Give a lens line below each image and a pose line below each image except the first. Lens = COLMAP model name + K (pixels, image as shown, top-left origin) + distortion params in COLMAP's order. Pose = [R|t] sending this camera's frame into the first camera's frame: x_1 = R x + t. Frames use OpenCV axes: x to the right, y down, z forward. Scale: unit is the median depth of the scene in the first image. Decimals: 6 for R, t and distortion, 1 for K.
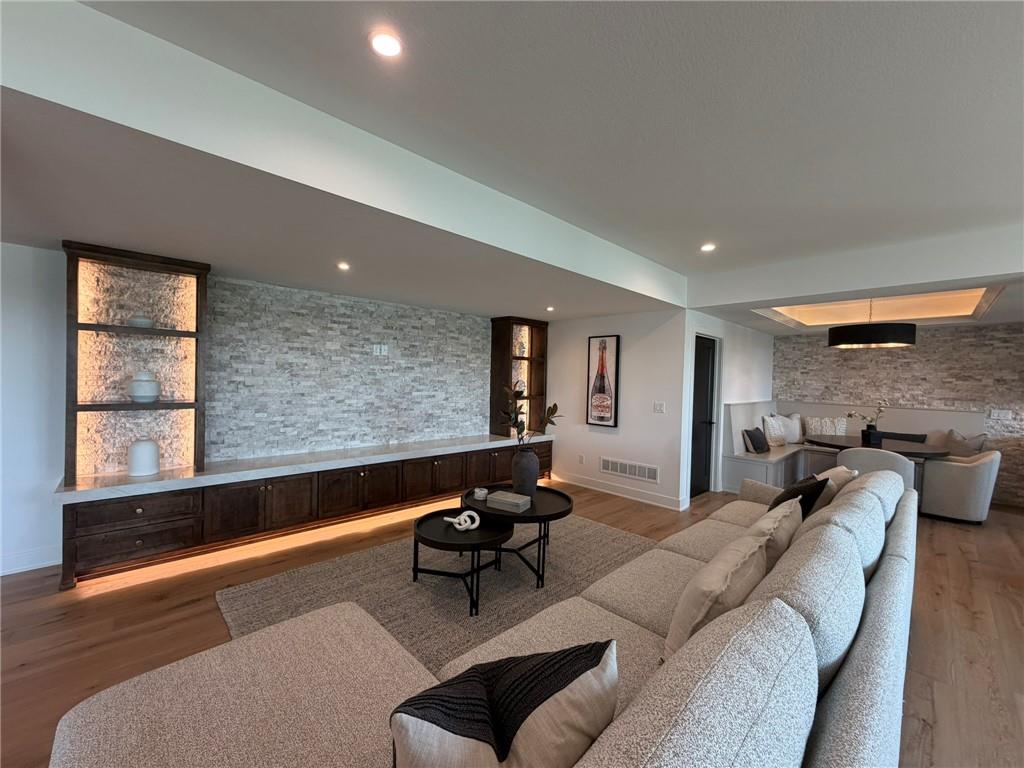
lens RADIAL K [[408.4, 0, 511.4], [0, 408.4, 384.4], [0, 0, 1]] dist [-0.002848, 0.000539]
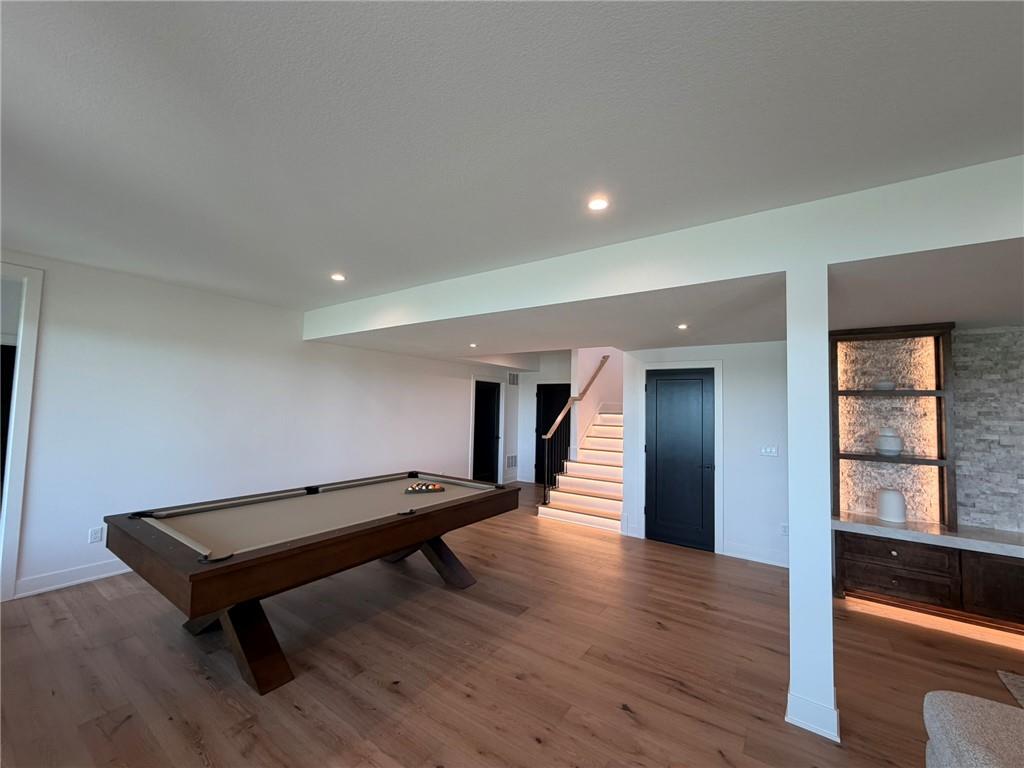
lens RADIAL K [[408.4, 0, 509.0], [0, 408.4, 385.2], [0, 0, 1]] dist [-0.002848, 0.000539]
pose [[0.187009, -0.072834, -0.979654, 0.022323], [-0.033102, 0.996214, -0.080384, -0.023466], [0.981800, 0.047461, 0.183890, -0.239299]]
